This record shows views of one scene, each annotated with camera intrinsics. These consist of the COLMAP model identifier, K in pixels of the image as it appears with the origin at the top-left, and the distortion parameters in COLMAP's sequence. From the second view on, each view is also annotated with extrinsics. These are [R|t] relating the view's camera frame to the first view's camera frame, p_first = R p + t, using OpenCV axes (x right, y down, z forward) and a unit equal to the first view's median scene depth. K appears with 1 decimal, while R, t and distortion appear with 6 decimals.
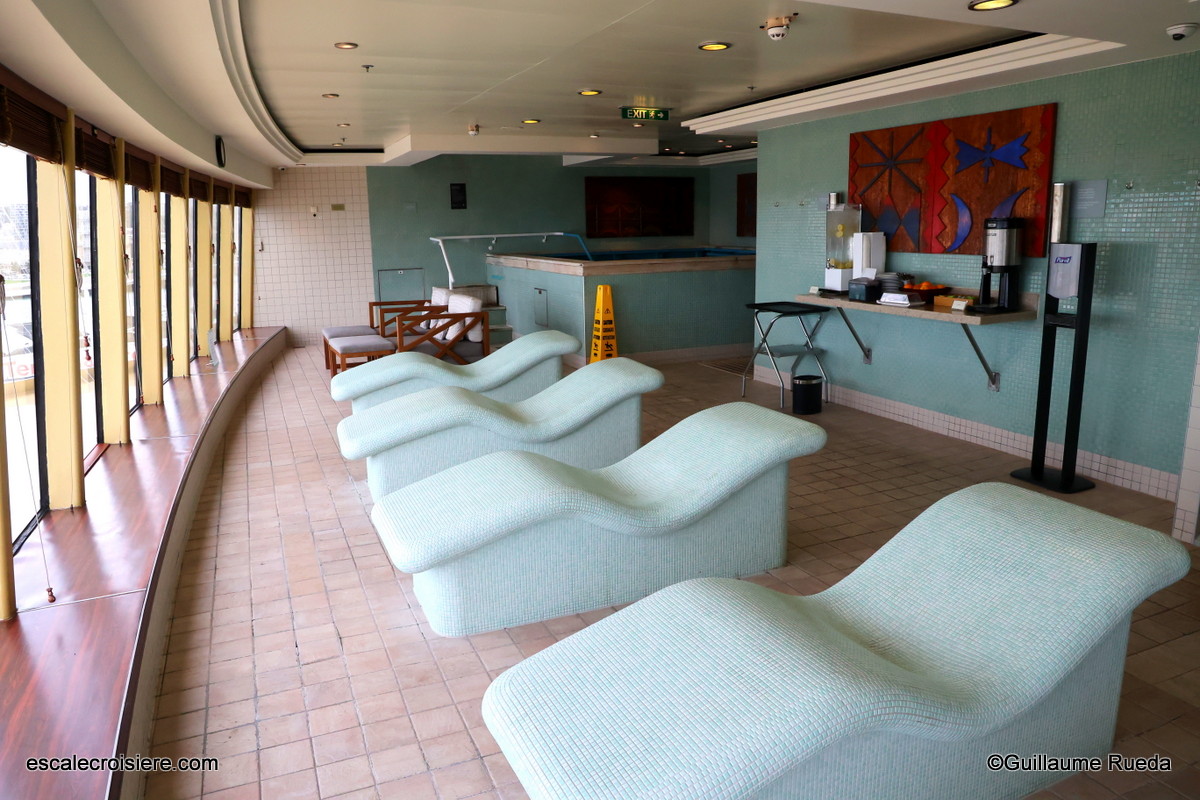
lens RADIAL K [[827.7, 0, 600.0], [0, 827.7, 400.0], [0, 0, 1]] dist [-0.099427, 0.068515]
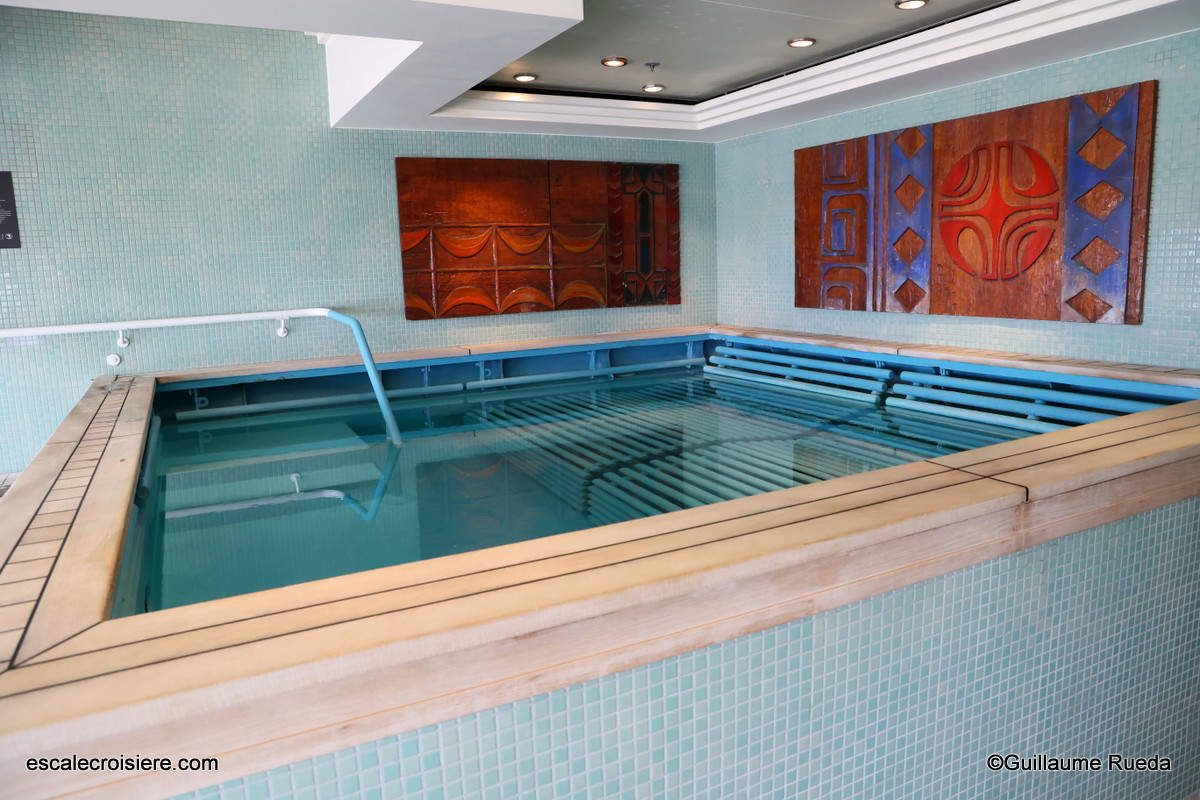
lens RADIAL K [[815.4, 0, 600.0], [0, 815.4, 400.0], [0, 0, 1]] dist [-0.004159, -0.000531]
pose [[0.997161, -0.029055, 0.069468, 0.044790], [0.031775, 0.998758, -0.038381, -0.140467], [-0.068266, 0.040480, 0.996846, 0.612557]]
